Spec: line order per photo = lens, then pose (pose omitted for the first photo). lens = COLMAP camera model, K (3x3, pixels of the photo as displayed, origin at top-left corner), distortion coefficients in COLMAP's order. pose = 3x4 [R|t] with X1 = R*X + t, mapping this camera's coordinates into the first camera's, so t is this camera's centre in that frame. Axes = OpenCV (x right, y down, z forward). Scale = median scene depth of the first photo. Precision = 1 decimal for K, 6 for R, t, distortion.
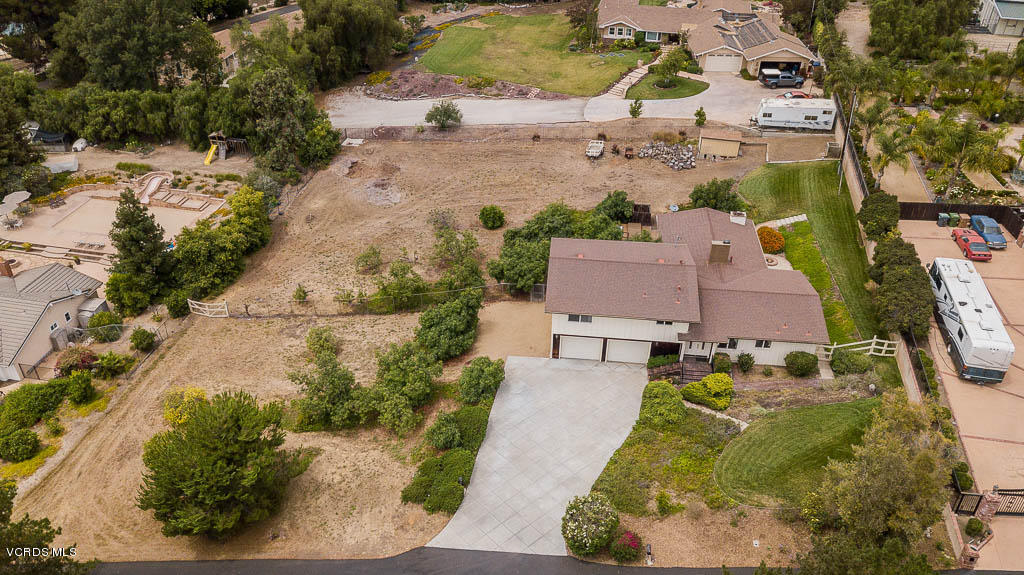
lens RADIAL K [[825.2, 0, 512.0], [0, 825.2, 287.5], [0, 0, 1]] dist [0.001325, 0.050245]
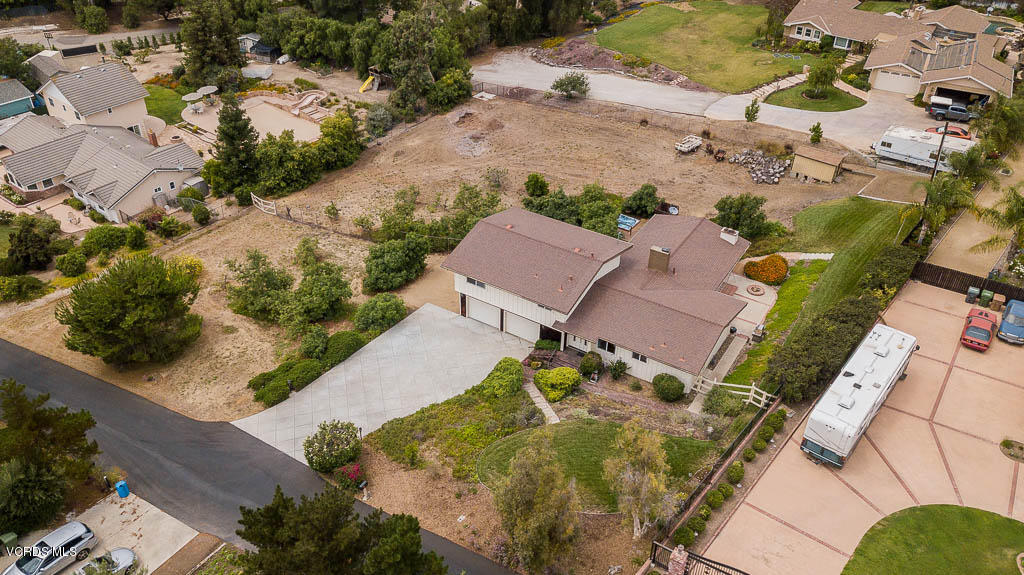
lens RADIAL K [[825.2, 0, 512.0], [0, 825.2, 287.5], [0, 0, 1]] dist [0.001325, 0.050245]
pose [[0.893118, 0.258722, -0.367971, 0.312429], [-0.249278, 0.965609, 0.073890, -0.026698], [0.374433, 0.025735, 0.926897, 0.035722]]
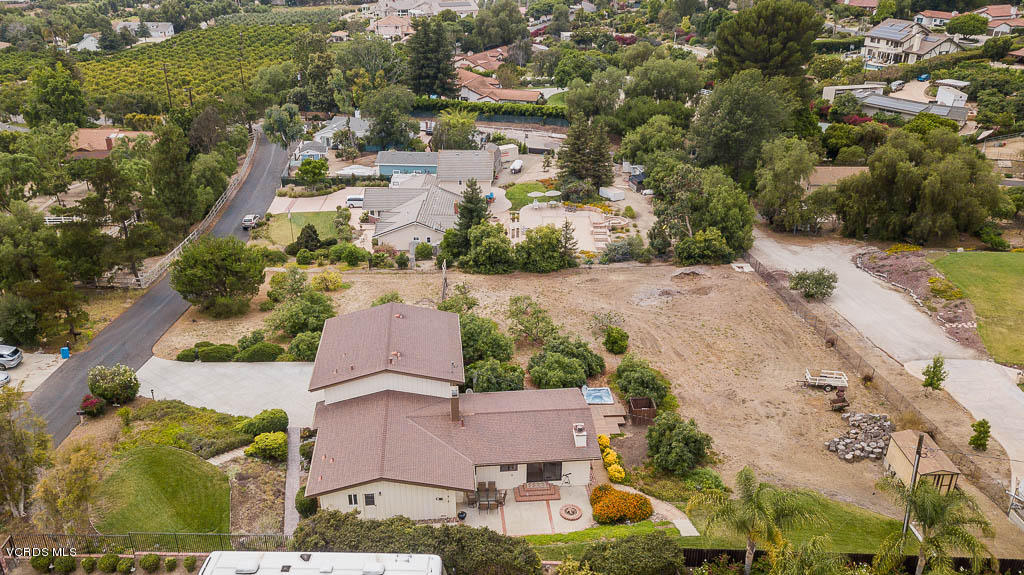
lens RADIAL K [[803.9, 0, 512.0], [0, 803.9, 287.5], [0, 0, 1]] dist [0.035140, -0.012344]
pose [[0.186361, 0.392385, -0.900724, 0.657474], [-0.540778, 0.806380, 0.239398, -0.252170], [0.820262, 0.442477, 0.362471, 0.473718]]
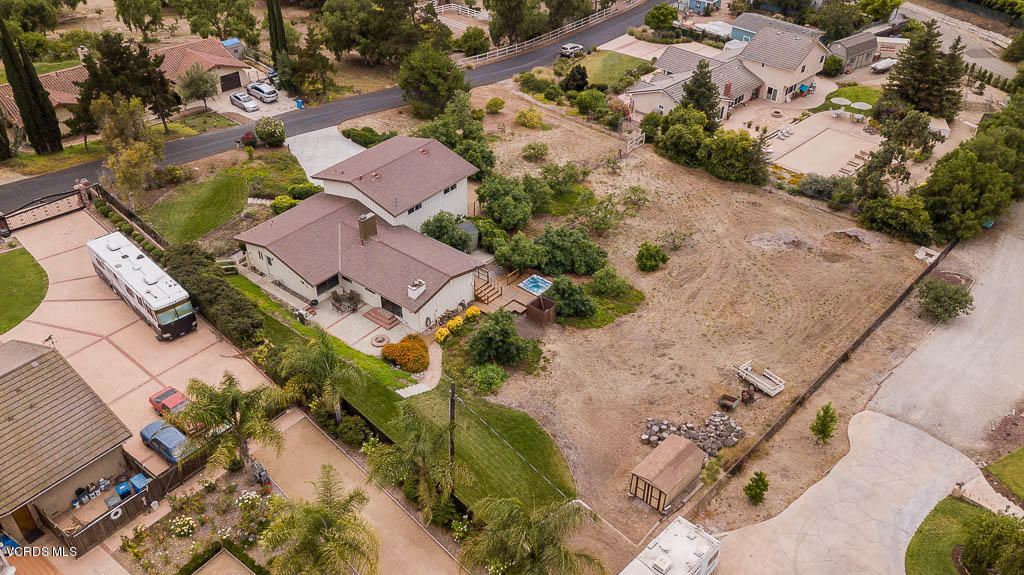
lens RADIAL K [[825.2, 0, 512.0], [0, 825.2, 287.5], [0, 0, 1]] dist [0.001325, 0.050245]
pose [[-0.553348, 0.471366, -0.686746, 0.614727], [-0.474860, 0.498852, 0.725020, -0.575673], [0.684335, 0.727297, -0.052206, 0.842308]]
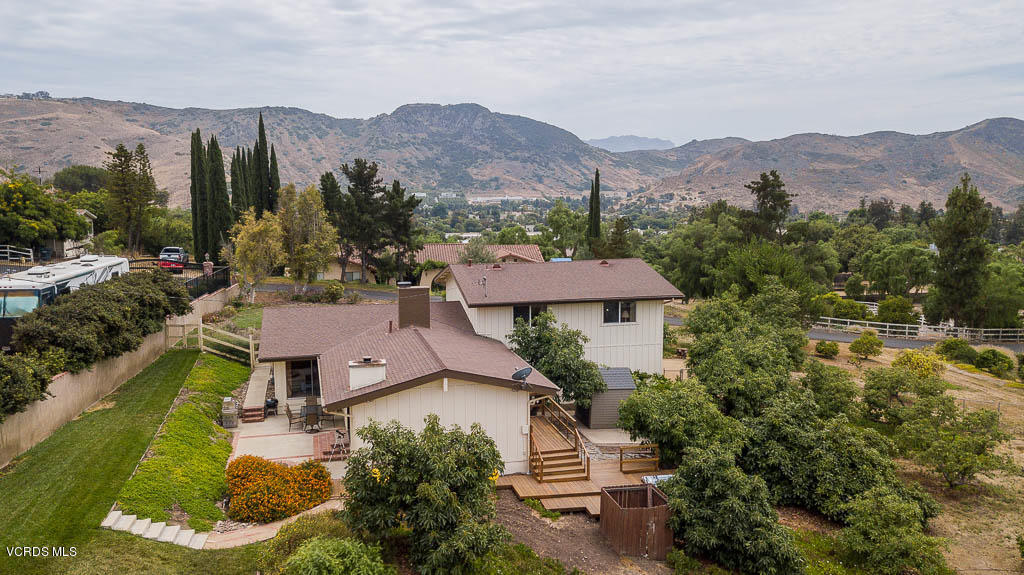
lens RADIAL K [[803.9, 0, 512.0], [0, 803.9, 287.5], [0, 0, 1]] dist [0.035140, -0.012344]
pose [[-0.943192, 0.029333, -0.330952, 0.254933], [-0.192660, 0.763245, 0.616717, -0.285496], [0.270687, 0.645443, -0.714235, 0.966539]]
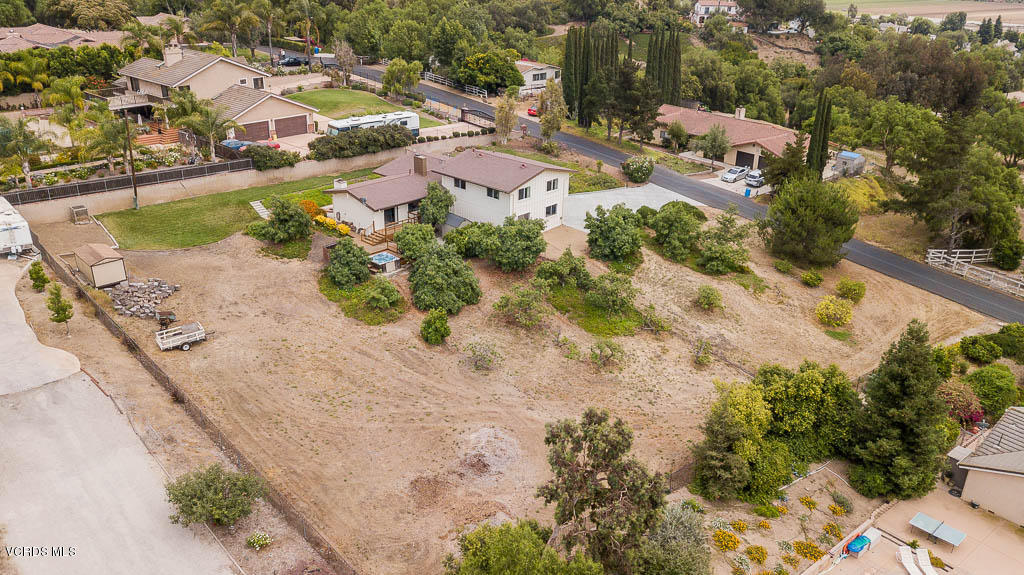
lens RADIAL K [[803.9, 0, 512.0], [0, 803.9, 287.5], [0, 0, 1]] dist [0.035140, -0.012344]
pose [[-0.786216, -0.269823, 0.555931, -0.427495], [0.313791, 0.600695, 0.735323, -0.561832], [-0.532353, 0.752569, -0.387608, 1.067926]]
